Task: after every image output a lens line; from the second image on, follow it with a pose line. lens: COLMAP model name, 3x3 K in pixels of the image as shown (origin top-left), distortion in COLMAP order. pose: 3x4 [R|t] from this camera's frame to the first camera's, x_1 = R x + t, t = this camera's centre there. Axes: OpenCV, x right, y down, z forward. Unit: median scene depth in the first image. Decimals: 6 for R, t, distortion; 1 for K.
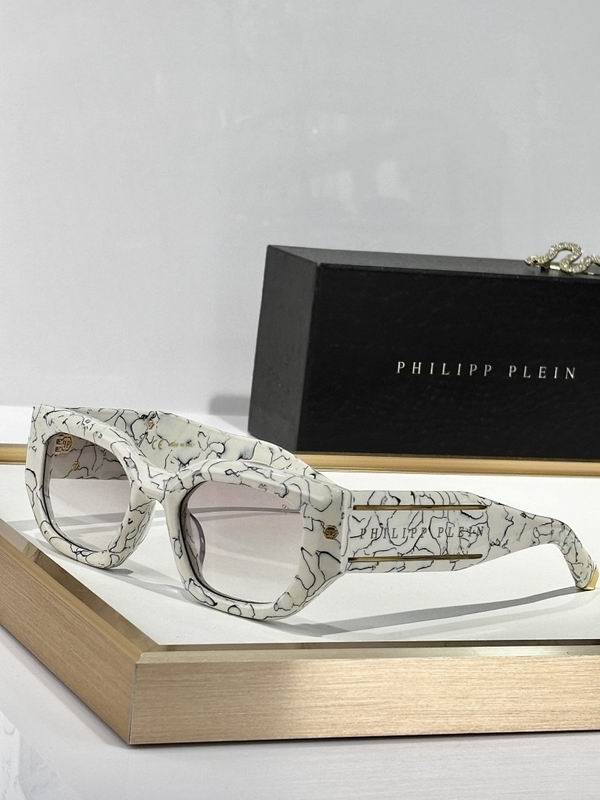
lens RADIAL K [[2375.2, 0, 300.0], [0, 2375.2, 400.0], [0, 0, 1]] dist [0.450927, -0.823235]
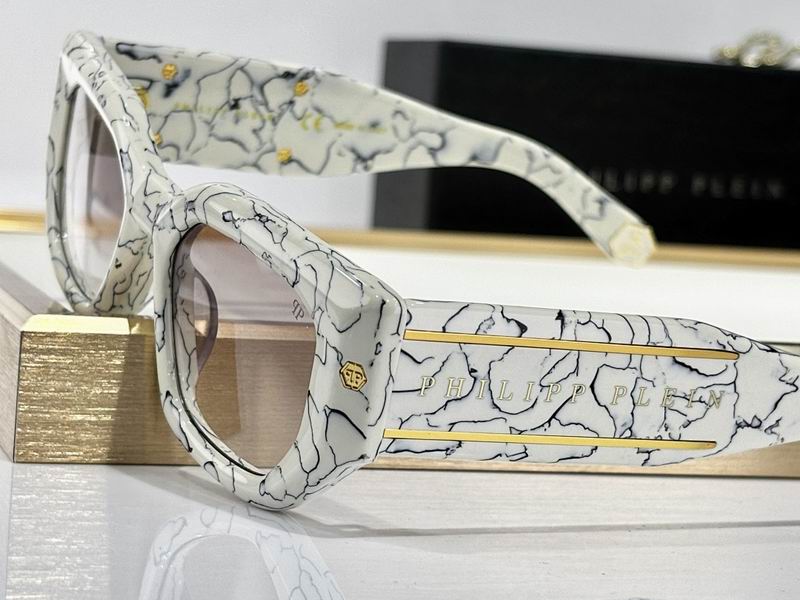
lens RADIAL K [[2032.3, 0, 400.0], [0, 2032.3, 300.0], [0, 0, 1]] dist [0.246774, 0.018103]
pose [[0.945928, 0.168980, -0.276887, 0.130164], [-0.126387, 0.978134, 0.165165, -0.029754], [0.298742, -0.121239, 0.946601, 0.571281]]
